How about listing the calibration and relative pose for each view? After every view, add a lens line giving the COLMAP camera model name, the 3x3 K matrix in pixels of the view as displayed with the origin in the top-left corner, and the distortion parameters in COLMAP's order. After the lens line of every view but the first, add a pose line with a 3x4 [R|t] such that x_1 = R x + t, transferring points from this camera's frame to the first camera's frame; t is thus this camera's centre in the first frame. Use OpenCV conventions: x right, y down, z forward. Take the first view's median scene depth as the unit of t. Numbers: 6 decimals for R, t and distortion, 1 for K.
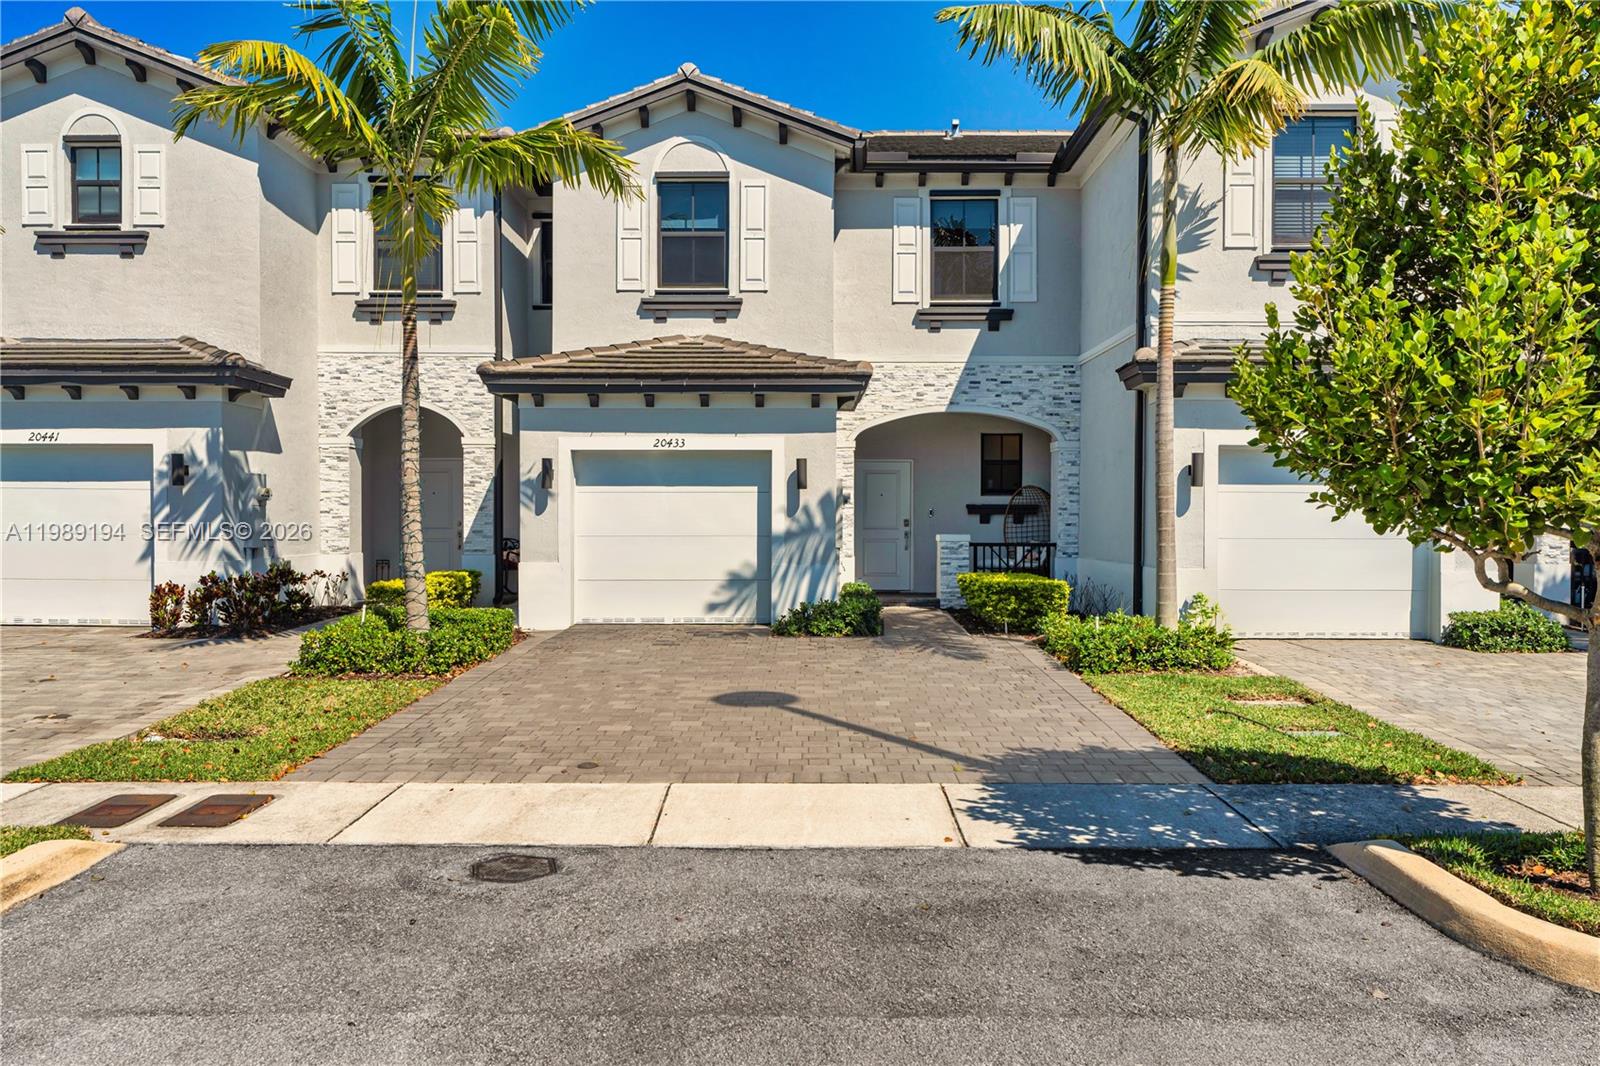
lens RADIAL K [[1180.4, 0, 800.0], [0, 1180.4, 533.0], [0, 0, 1]] dist [-0.002593, 0.000176]
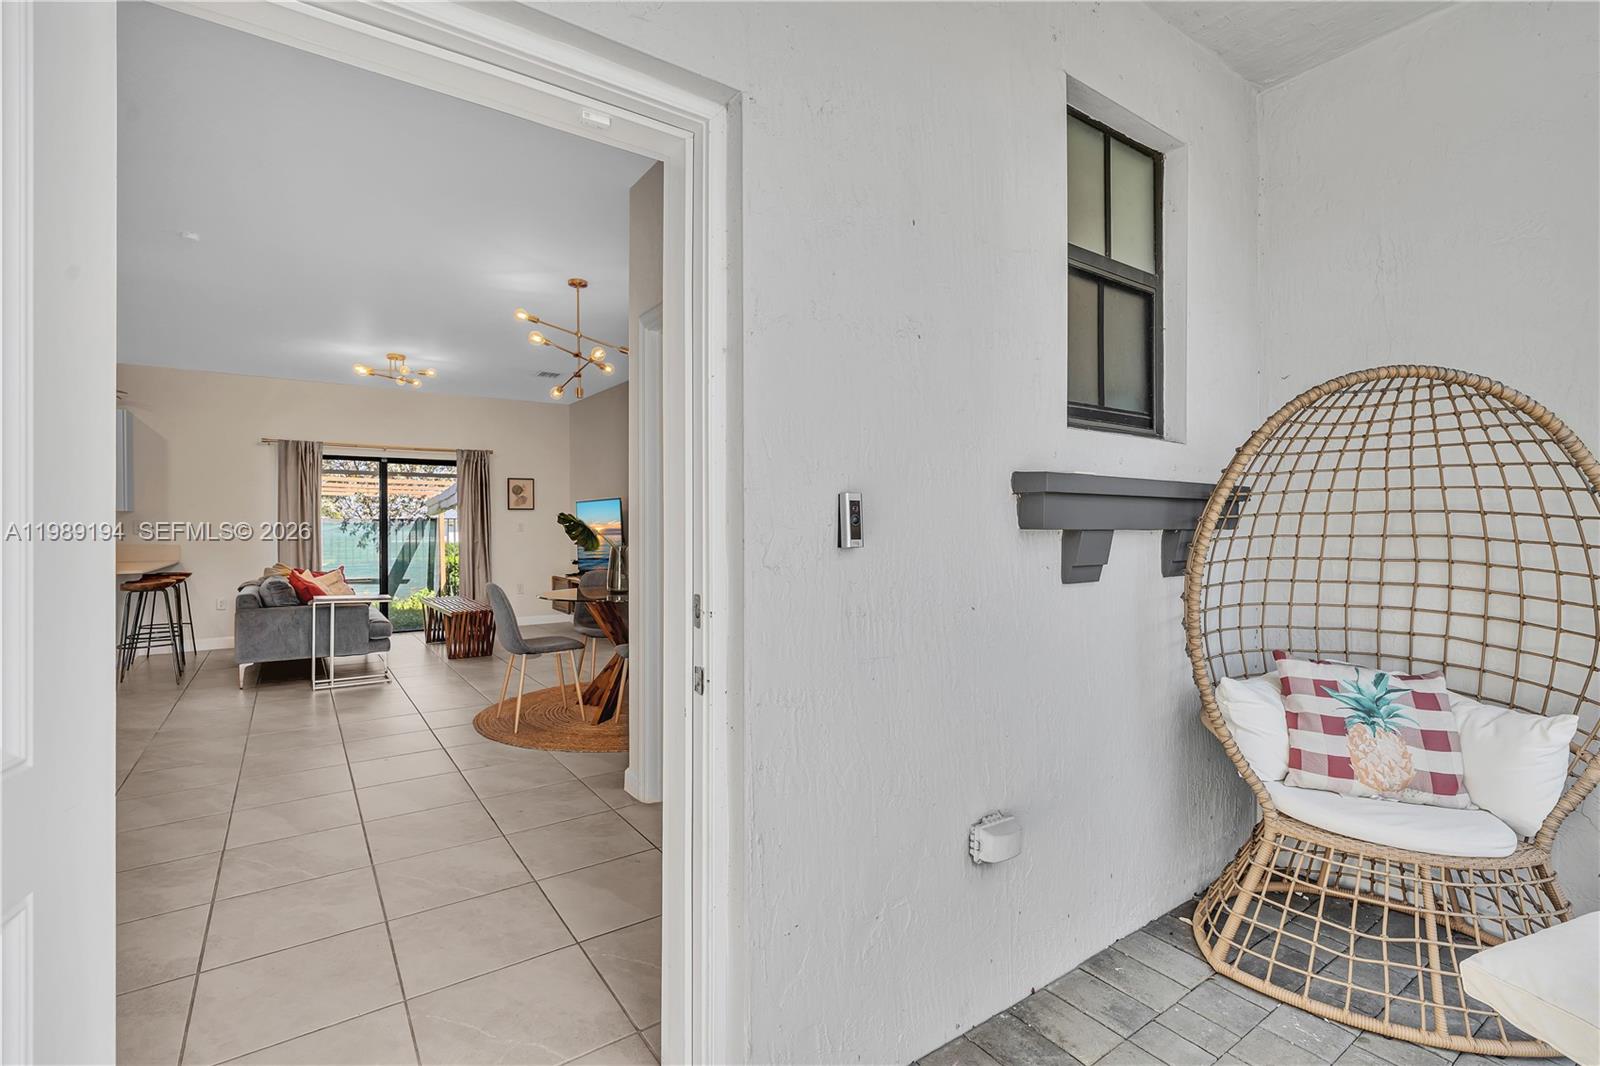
lens RADIAL K [[717.0, 0, 792.9], [0, 717.0, 529.4], [0, 0, 1]] dist [-0.014917, 0.000019]
pose [[0.811548, -0.003681, 0.584274, 0.062949], [0.008328, 0.999951, -0.005268, -0.017270], [-0.584226, 0.009141, 0.811539, 1.026954]]
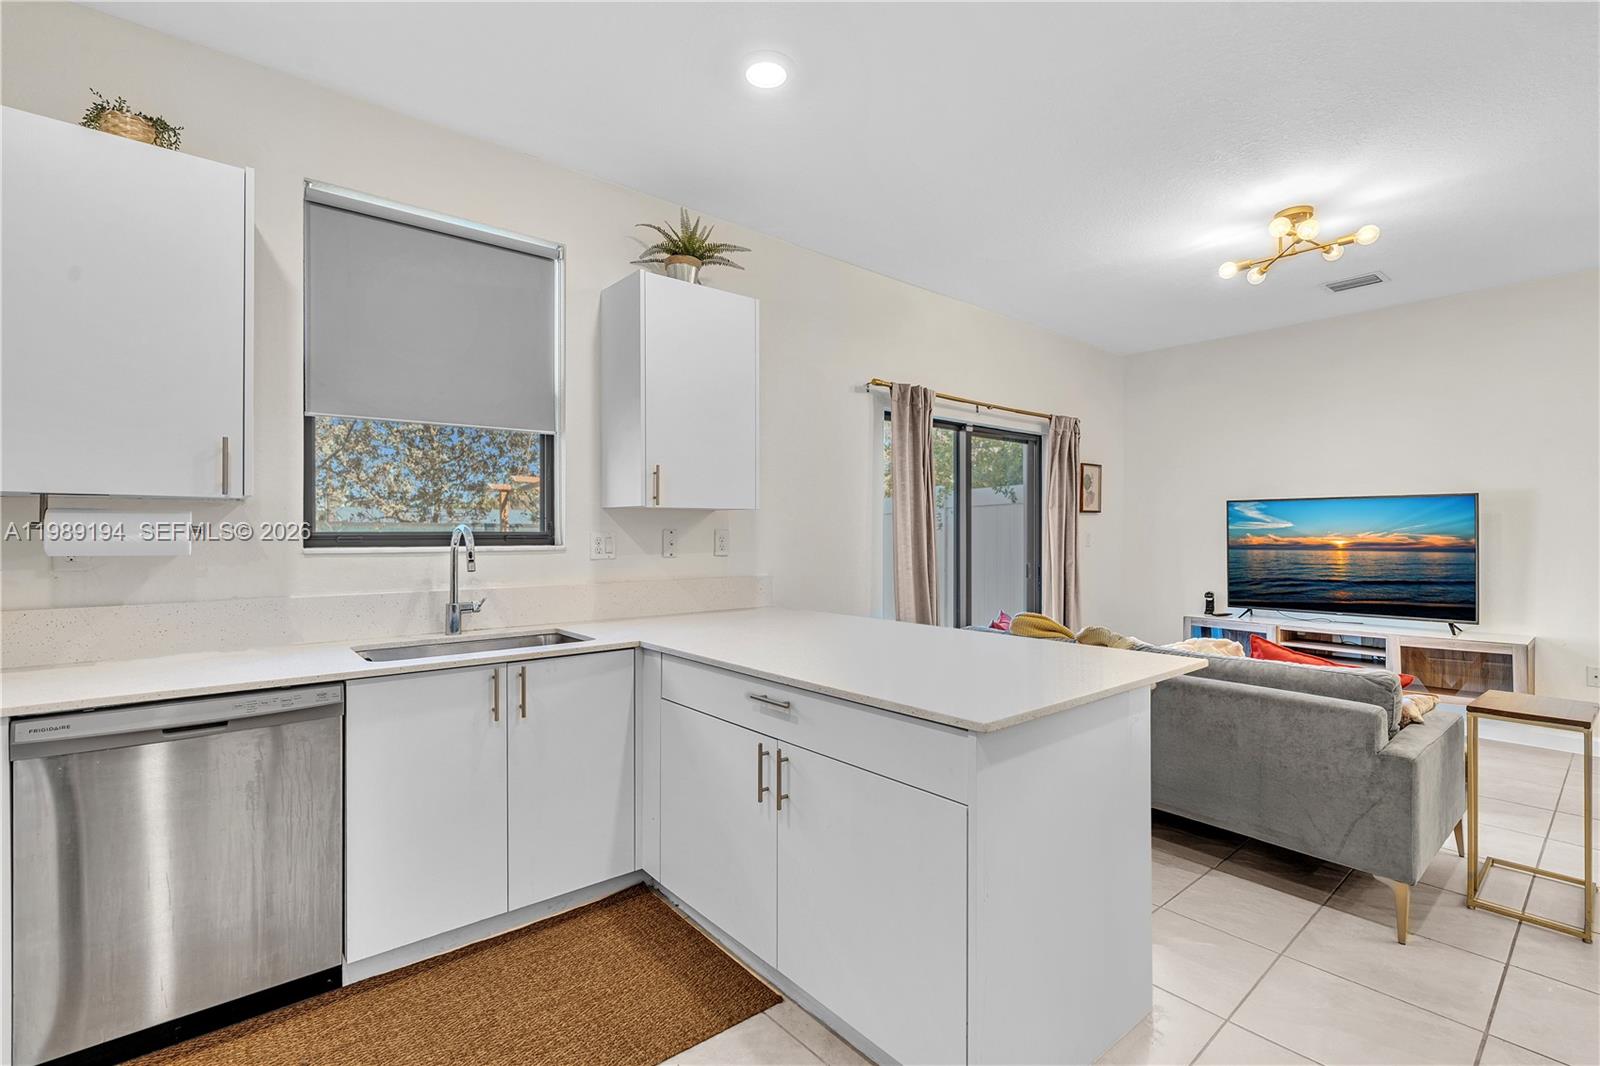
lens RADIAL K [[717.0, 0, 792.9], [0, 717.0, 529.4], [0, 0, 1]] dist [-0.014917, 0.000019]
pose [[0.759255, 0.002488, 0.650789, -0.120745], [0.002173, 0.999977, -0.006358, -0.025846], [-0.650790, 0.006241, 0.759232, 1.399757]]
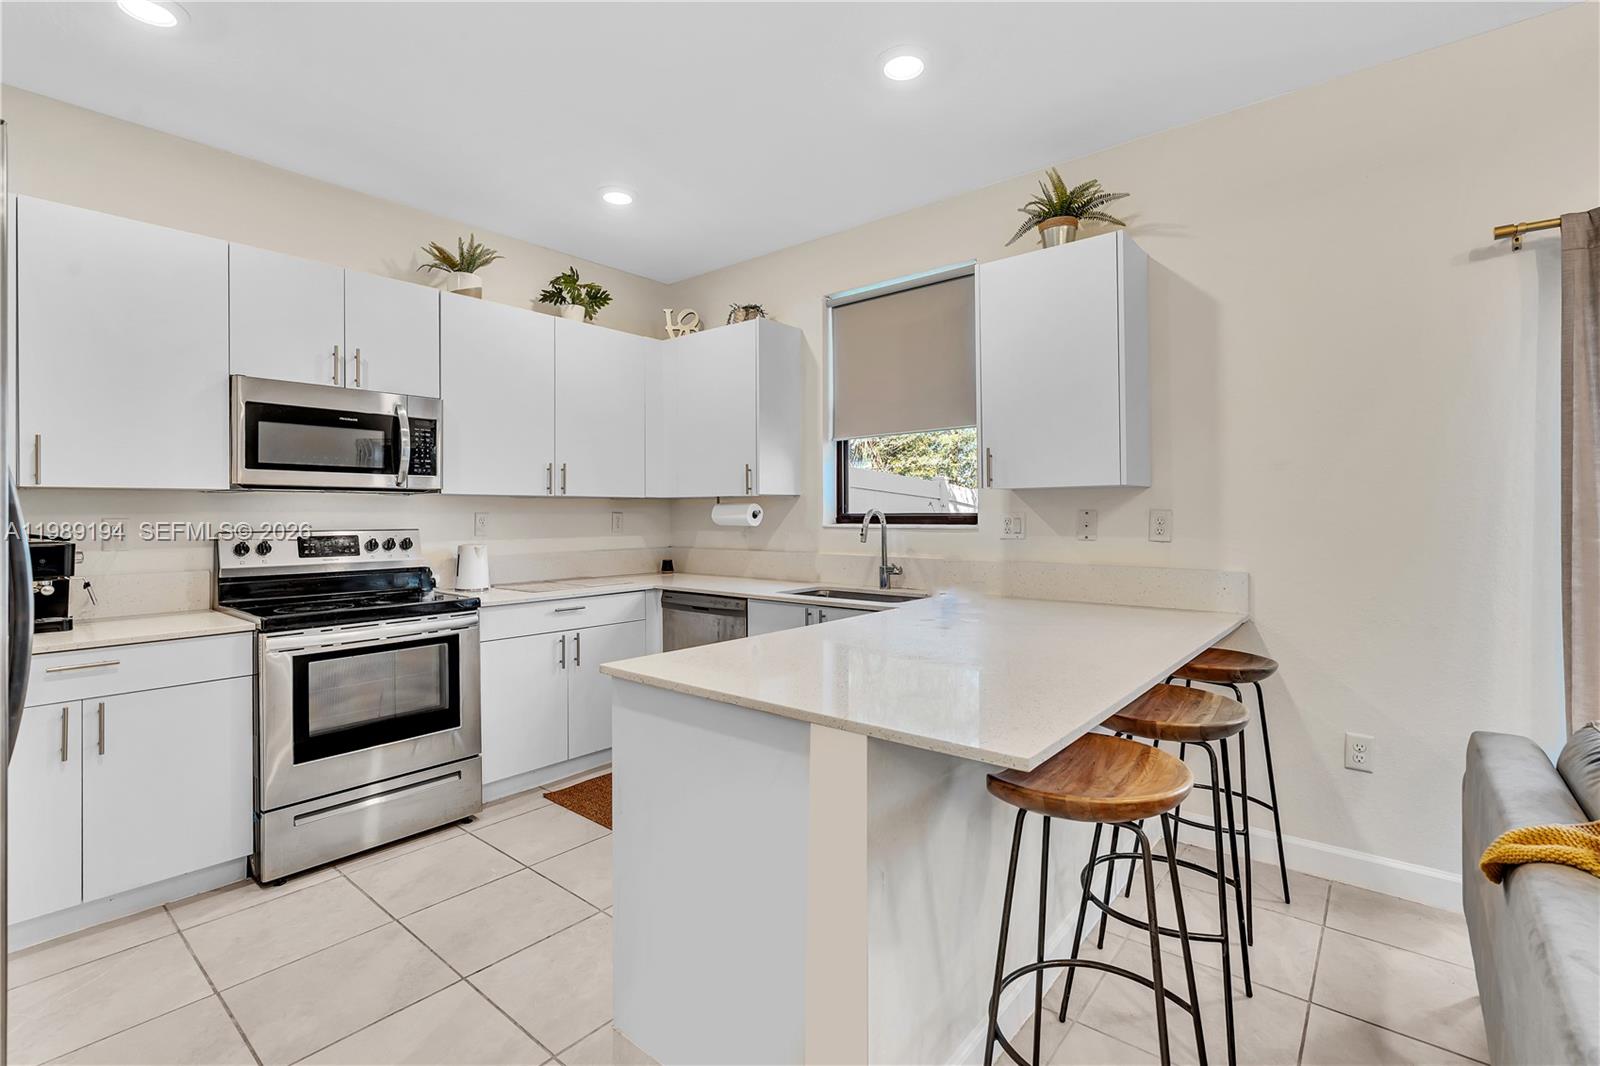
lens RADIAL K [[728.2, 0, 795.8], [0, 728.2, 512.7], [0, 0, 1]] dist [-0.004284, 0.000557]
pose [[0.775634, -0.003276, -0.631174, 0.038265], [-0.002173, 0.999967, -0.007860, -0.024992], [0.631179, 0.007468, 0.775601, 1.382860]]
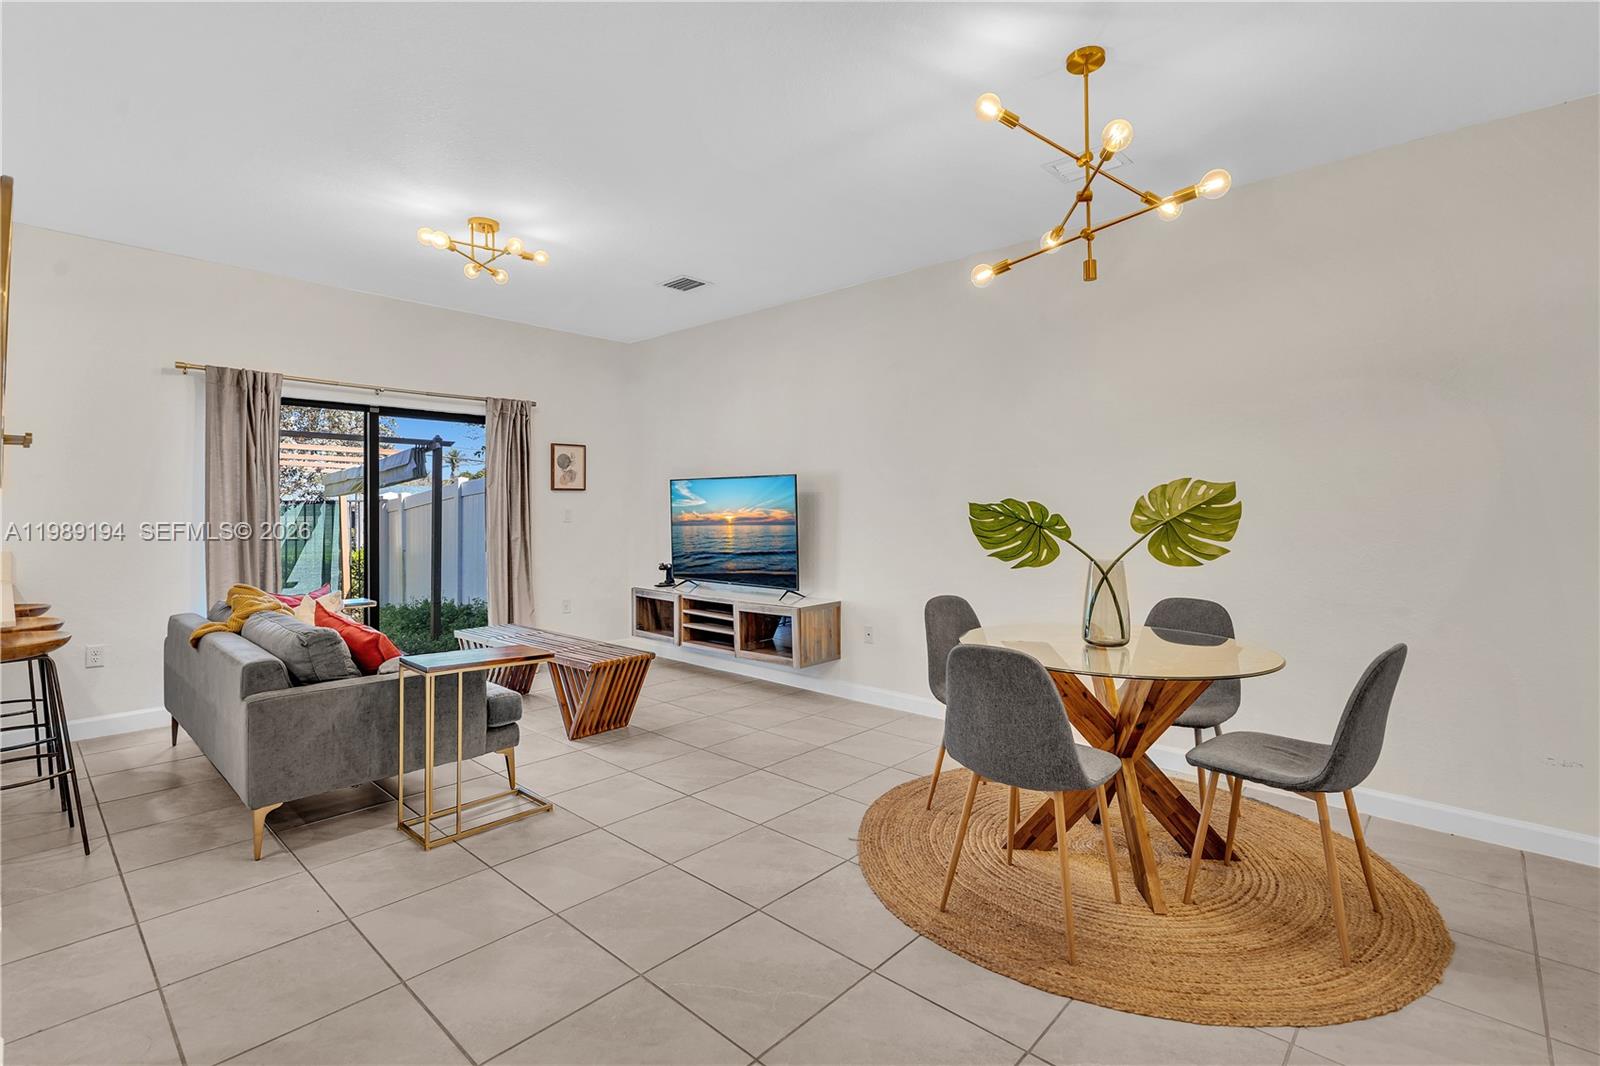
lens RADIAL K [[737.6, 0, 794.2], [0, 737.6, 516.2], [0, 0, 1]] dist [-0.012056, 0.000586]
pose [[0.671250, -0.006139, 0.741206, 0.009692], [0.006955, 0.999974, 0.001984, -0.023027], [-0.741198, 0.003824, 0.671275, 1.235062]]
